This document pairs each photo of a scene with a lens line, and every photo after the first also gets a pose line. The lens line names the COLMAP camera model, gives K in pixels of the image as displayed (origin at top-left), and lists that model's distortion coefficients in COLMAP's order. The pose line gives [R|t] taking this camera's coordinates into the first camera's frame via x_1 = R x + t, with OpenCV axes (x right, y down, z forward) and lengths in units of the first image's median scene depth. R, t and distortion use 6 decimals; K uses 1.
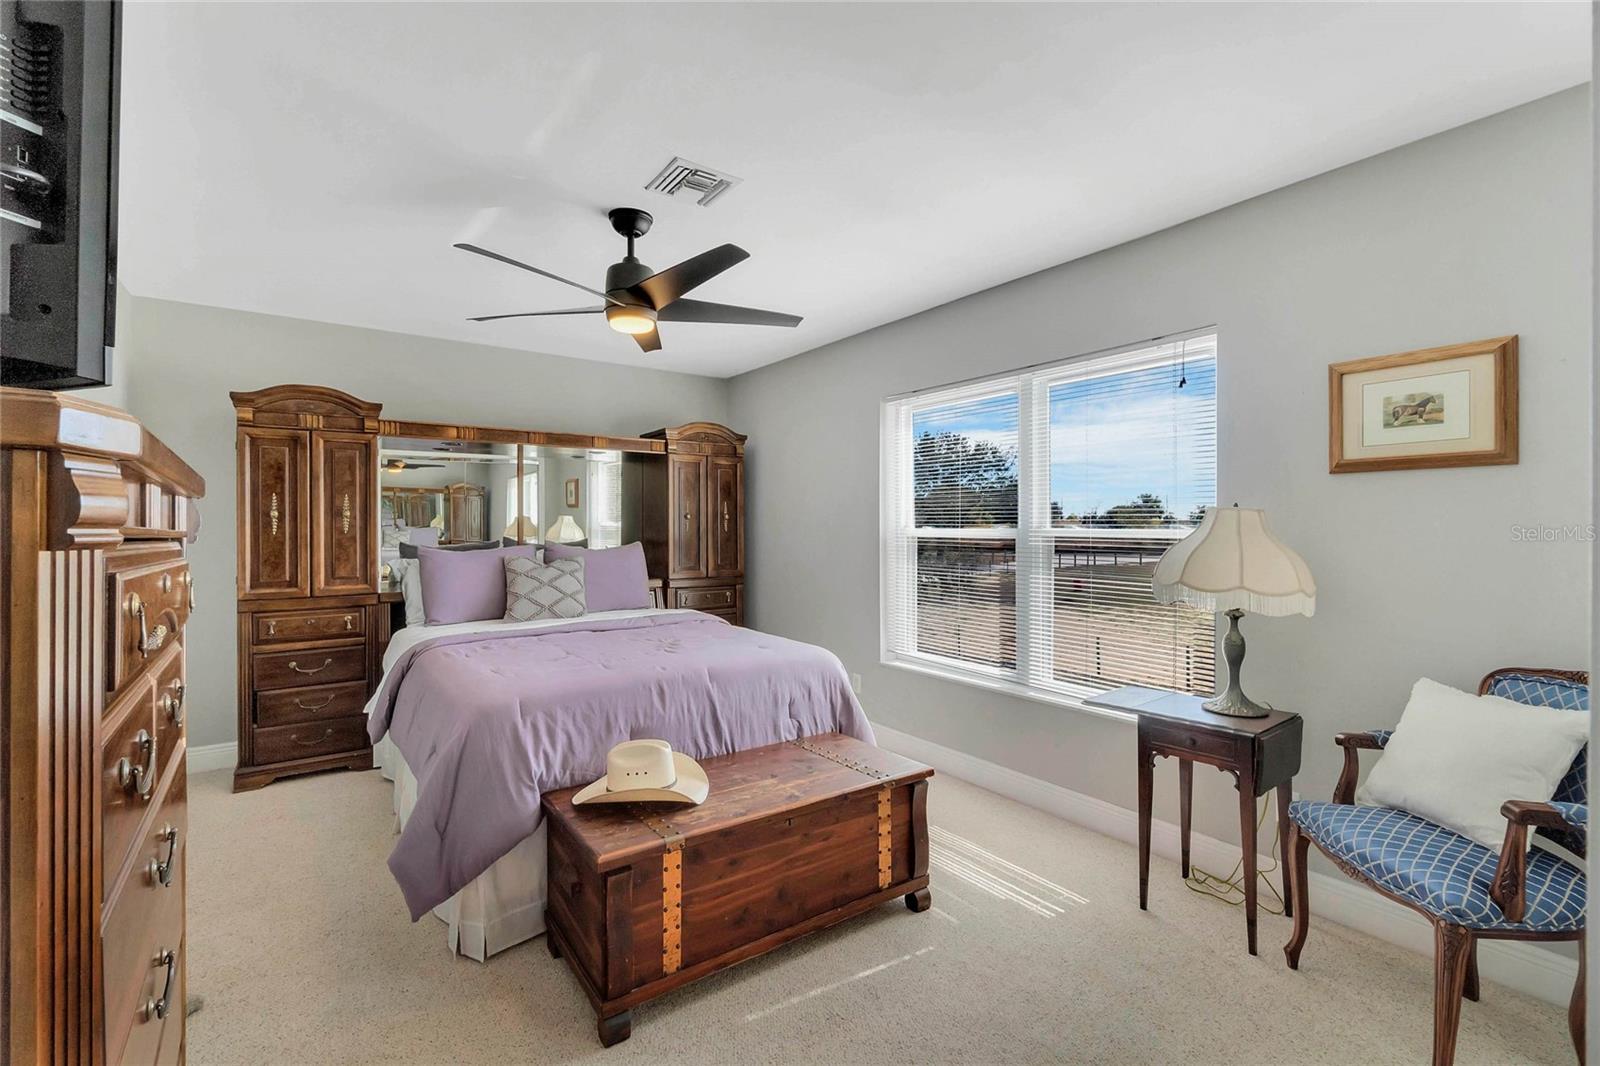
lens RADIAL K [[706.2, 0, 792.9], [0, 706.2, 529.6], [0, 0, 1]] dist [-0.007807, 0.000763]
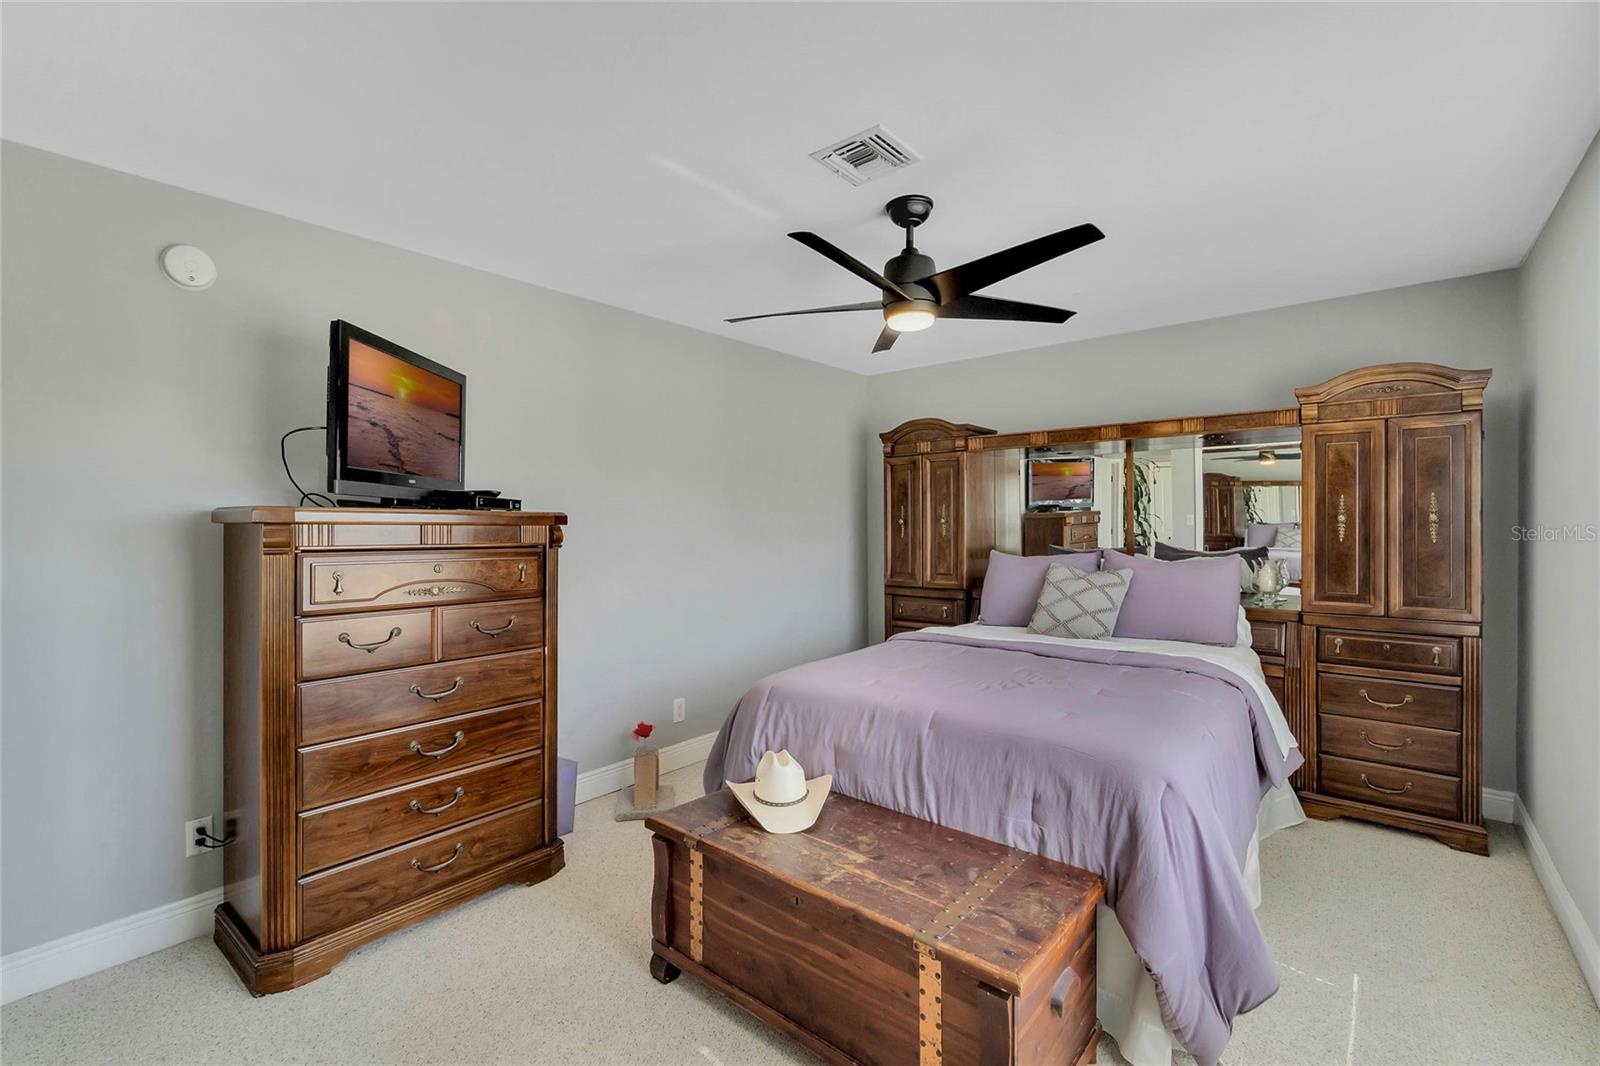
lens RADIAL K [[706.2, 0, 791.3], [0, 706.2, 527.3], [0, 0, 1]] dist [-0.007807, 0.000763]
pose [[0.236963, 0.006330, -0.971498, 0.499290], [0.000541, 0.999978, 0.006648, -0.020952], [0.971519, -0.002101, 0.236954, 0.493689]]
